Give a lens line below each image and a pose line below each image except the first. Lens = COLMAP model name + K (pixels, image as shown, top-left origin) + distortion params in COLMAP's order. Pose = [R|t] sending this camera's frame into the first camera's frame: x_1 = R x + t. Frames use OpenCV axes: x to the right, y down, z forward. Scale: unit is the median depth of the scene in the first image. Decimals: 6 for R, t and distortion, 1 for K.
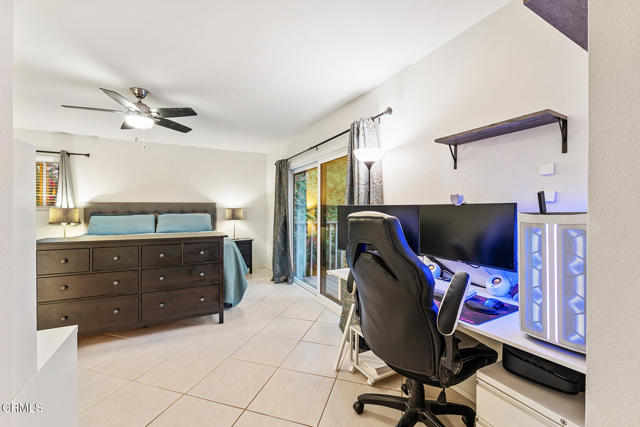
lens RADIAL K [[264.4, 0, 320.0], [0, 264.4, 213.5], [0, 0, 1]] dist [-0.000159, -0.000001]
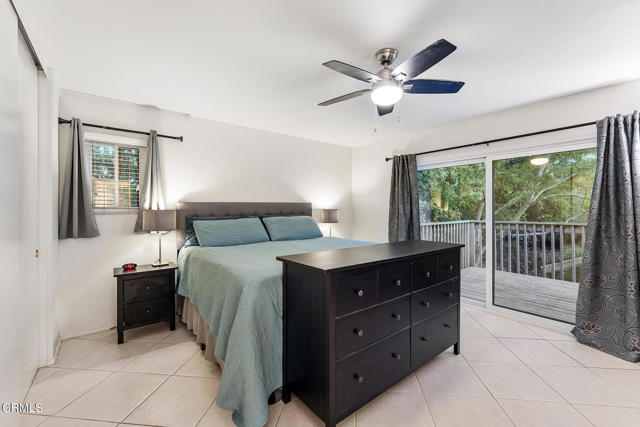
lens RADIAL K [[269.5, 0, 320.0], [0, 269.5, 213.5], [0, 0, 1]] dist [-0.002185, -0.000272]
pose [[0.982104, -0.003861, 0.188301, -0.641352], [0.003089, 0.999986, 0.004393, -0.012666], [-0.188315, -0.003733, 0.982102, 0.184216]]
